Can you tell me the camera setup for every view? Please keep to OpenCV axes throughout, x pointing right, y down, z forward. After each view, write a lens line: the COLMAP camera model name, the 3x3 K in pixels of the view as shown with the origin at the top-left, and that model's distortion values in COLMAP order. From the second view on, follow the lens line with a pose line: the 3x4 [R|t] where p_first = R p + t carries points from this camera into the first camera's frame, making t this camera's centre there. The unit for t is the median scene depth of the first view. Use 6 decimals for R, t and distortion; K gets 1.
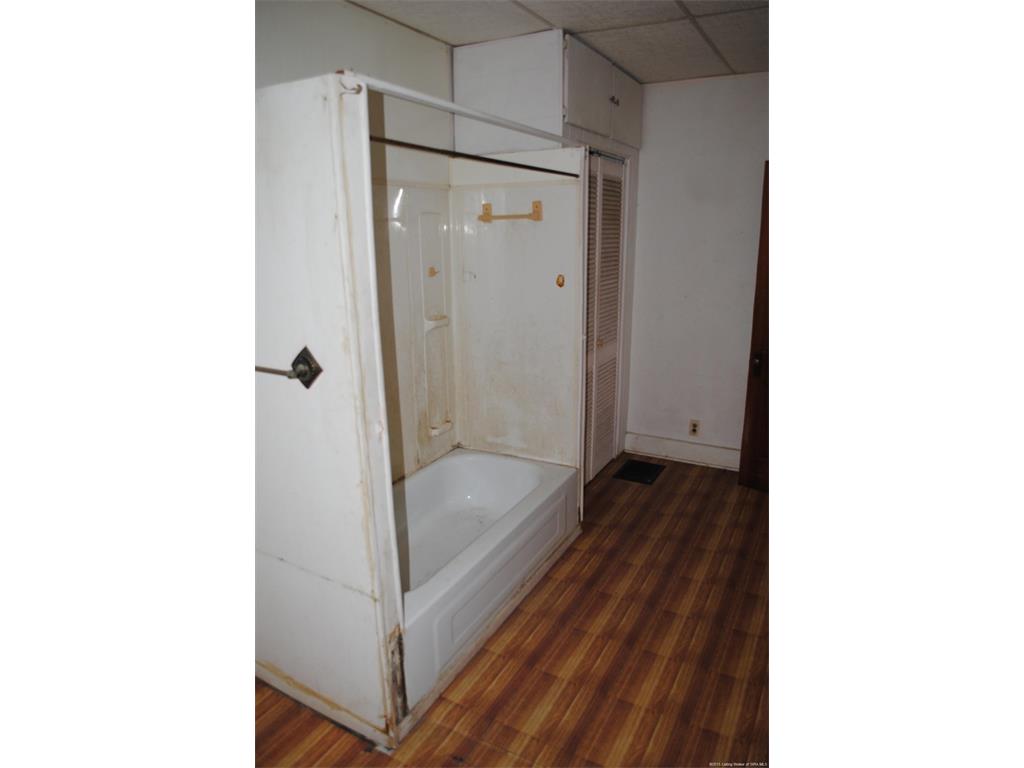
lens RADIAL K [[610.6, 0, 512.0], [0, 610.6, 384.0], [0, 0, 1]] dist [-0.078670, 0.000194]
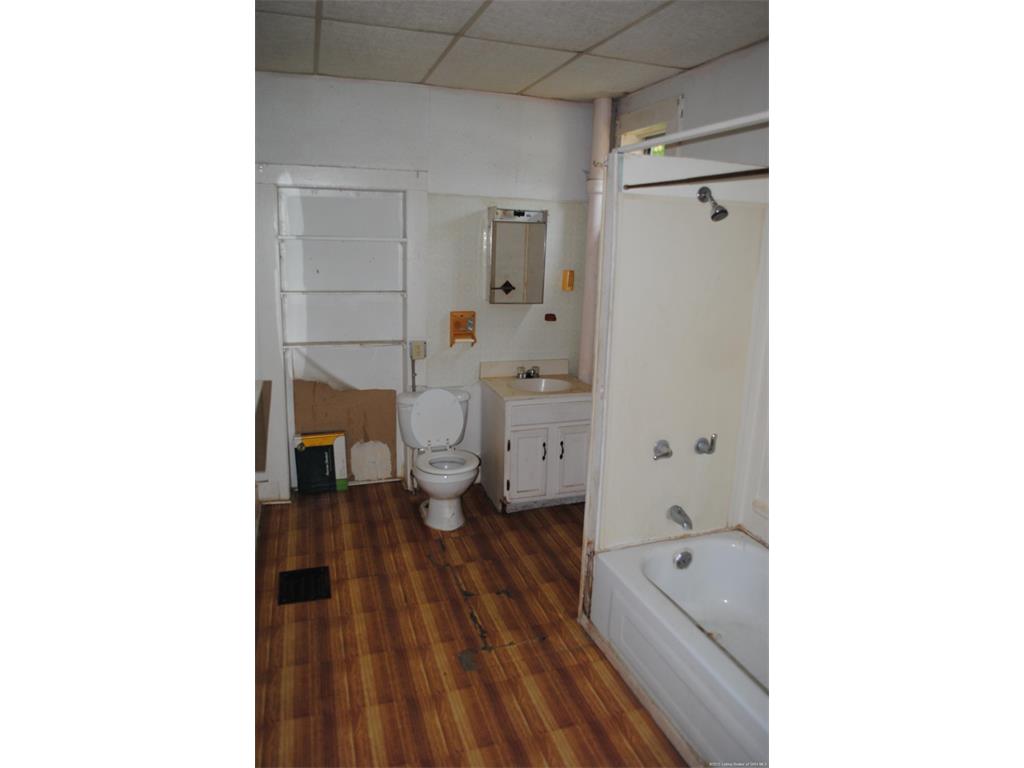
lens RADIAL K [[610.6, 0, 512.0], [0, 610.6, 384.0], [0, 0, 1]] dist [-0.078670, 0.000194]
pose [[-0.677702, 0.156606, -0.718467, 0.738416], [-0.210360, 0.894936, 0.393496, -0.359218], [0.704606, 0.417809, -0.573556, 1.300825]]
